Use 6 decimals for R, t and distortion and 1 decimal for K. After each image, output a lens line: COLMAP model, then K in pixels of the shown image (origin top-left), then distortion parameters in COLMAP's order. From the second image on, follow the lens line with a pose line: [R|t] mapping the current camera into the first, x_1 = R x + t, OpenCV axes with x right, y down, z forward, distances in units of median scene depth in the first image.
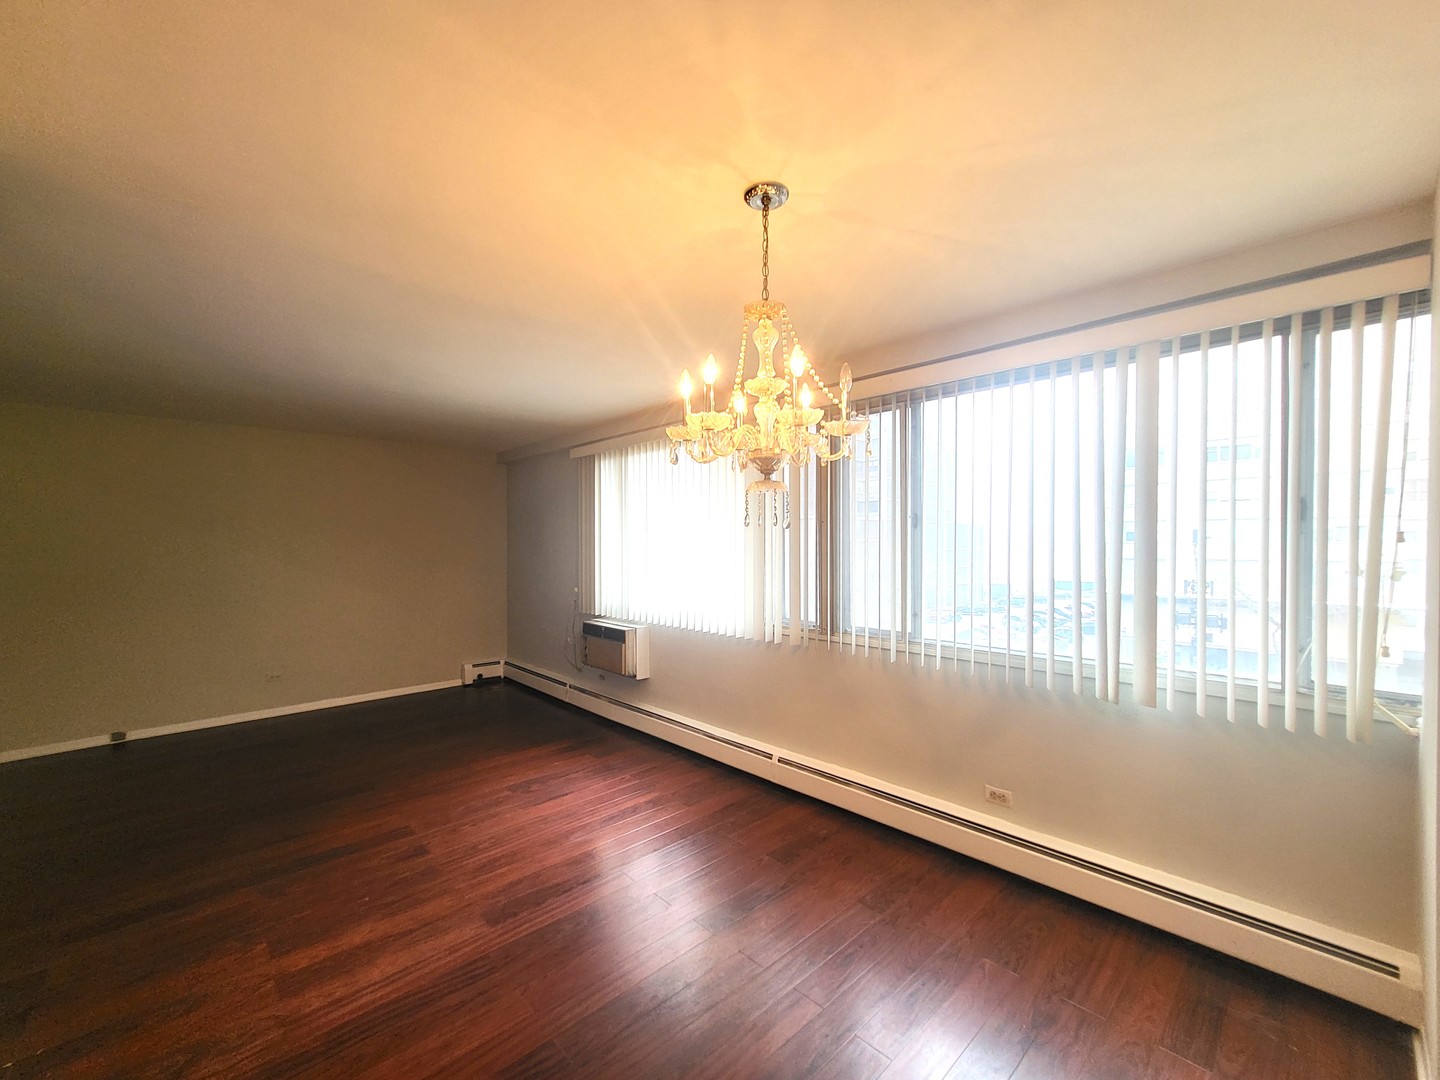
lens RADIAL K [[588.1, 0, 728.2], [0, 588.1, 553.3], [0, 0, 1]] dist [0.000923, 0.002350]
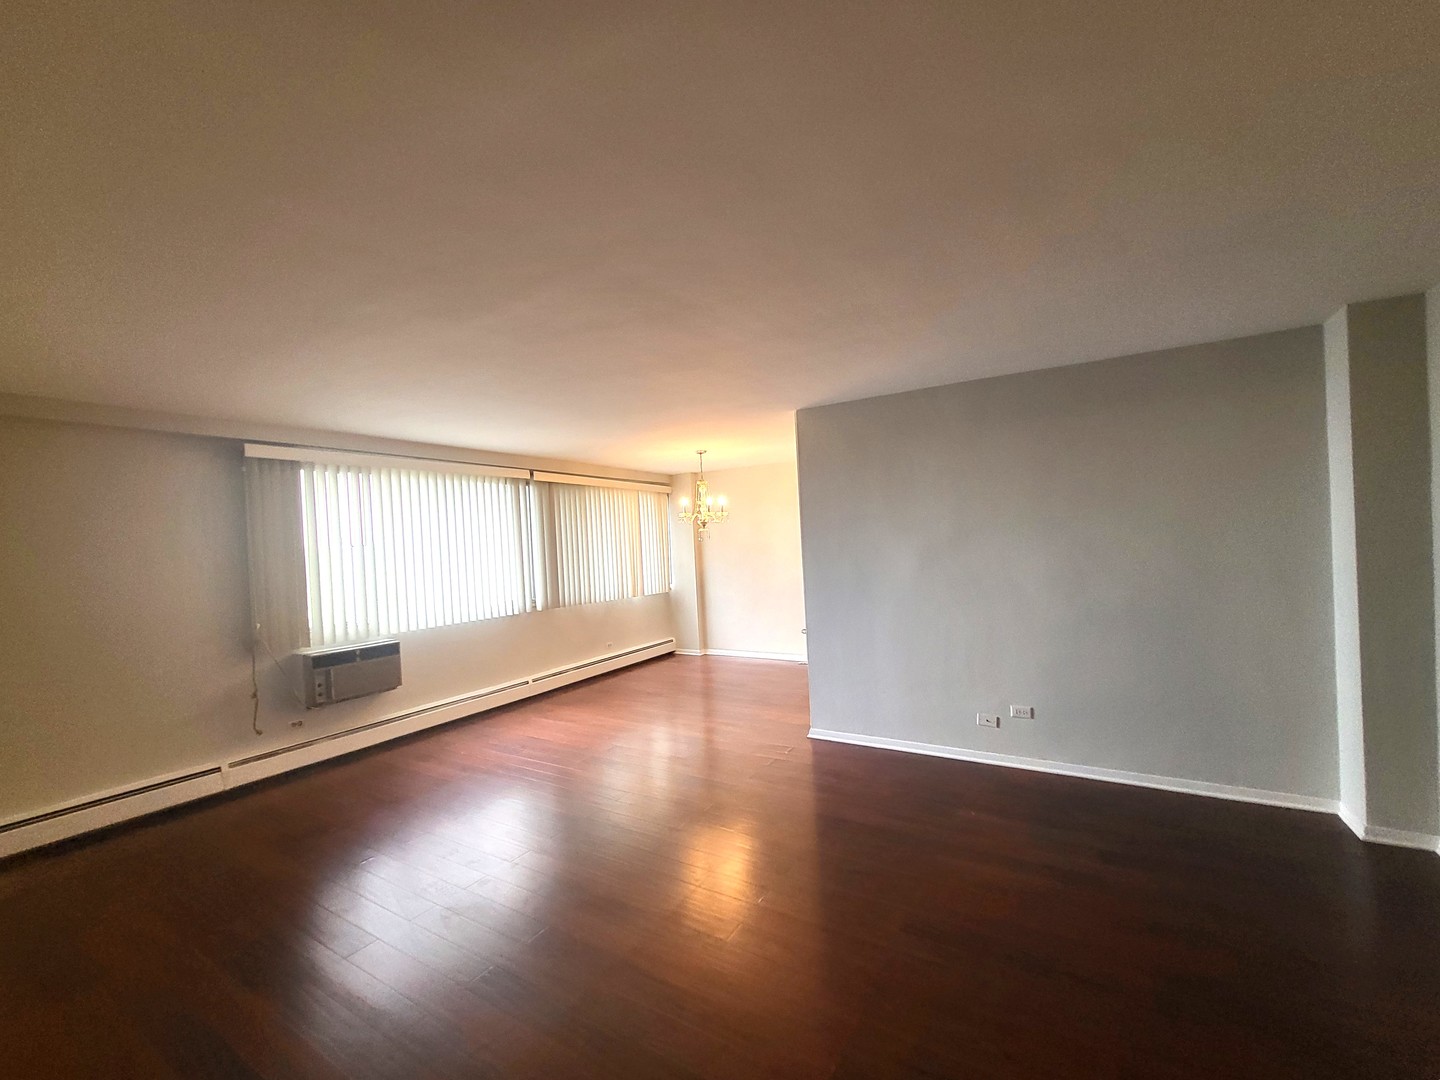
lens RADIAL K [[588.1, 0, 728.2], [0, 588.1, 553.3], [0, 0, 1]] dist [0.000923, 0.002350]
pose [[-0.260230, -0.001558, 0.965546, -1.453374], [0.062291, 0.997888, 0.018399, -0.012146], [-0.963535, 0.064932, -0.259583, 0.746650]]
